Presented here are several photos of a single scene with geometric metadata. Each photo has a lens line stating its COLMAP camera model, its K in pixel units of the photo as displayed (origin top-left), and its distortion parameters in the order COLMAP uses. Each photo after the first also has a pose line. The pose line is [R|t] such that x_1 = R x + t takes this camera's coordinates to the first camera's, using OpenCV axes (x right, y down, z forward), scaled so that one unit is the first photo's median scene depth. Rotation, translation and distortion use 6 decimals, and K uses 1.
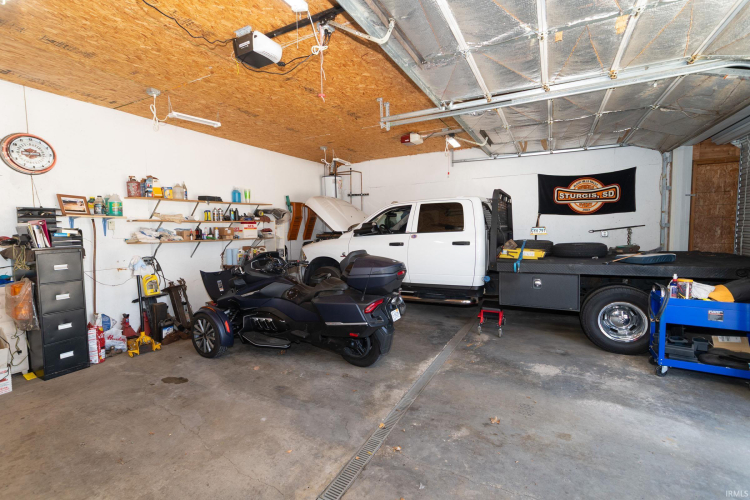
lens RADIAL K [[330.1, 0, 370.3], [0, 330.1, 247.3], [0, 0, 1]] dist [0.001684, -0.001506]
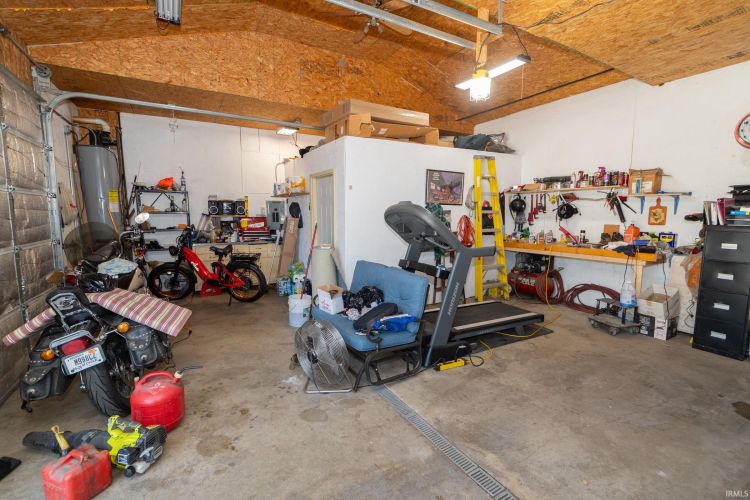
lens RADIAL K [[330.1, 0, 370.2], [0, 330.1, 250.9], [0, 0, 1]] dist [0.001684, -0.001506]
pose [[-0.524110, 0.116750, -0.843610, 0.487577], [-0.048707, 0.984829, 0.166553, -0.041312], [0.850256, 0.128382, -0.510473, 0.663745]]
